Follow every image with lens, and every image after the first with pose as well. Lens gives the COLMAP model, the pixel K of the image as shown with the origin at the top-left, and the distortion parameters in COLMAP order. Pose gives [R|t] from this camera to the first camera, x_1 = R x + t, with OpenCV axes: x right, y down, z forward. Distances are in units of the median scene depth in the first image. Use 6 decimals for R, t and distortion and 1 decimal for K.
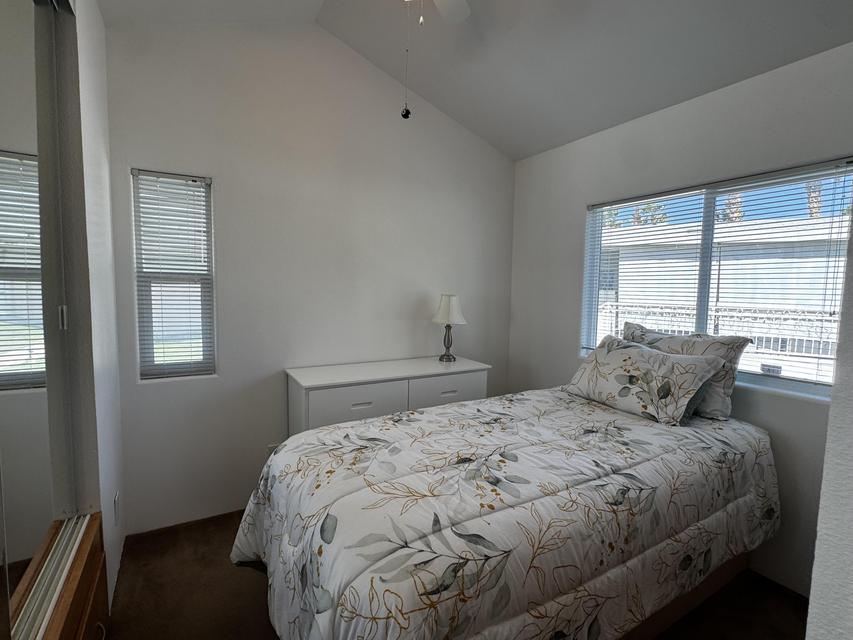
lens RADIAL K [[415.8, 0, 429.7], [0, 415.8, 319.5], [0, 0, 1]] dist [-0.005709, -0.001051]
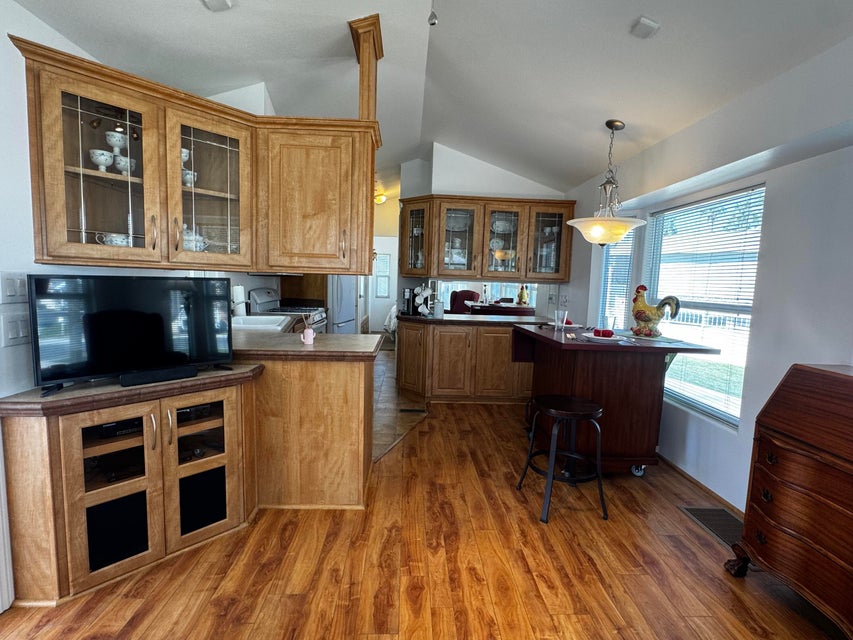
lens RADIAL K [[415.8, 0, 424.6], [0, 415.8, 319.7], [0, 0, 1]] dist [-0.005709, -0.001051]
pose [[0.876085, 0.049798, -0.479578, 2.494966], [-0.046853, 0.998738, 0.018116, 0.333684], [0.479875, 0.006598, 0.877312, -3.462824]]
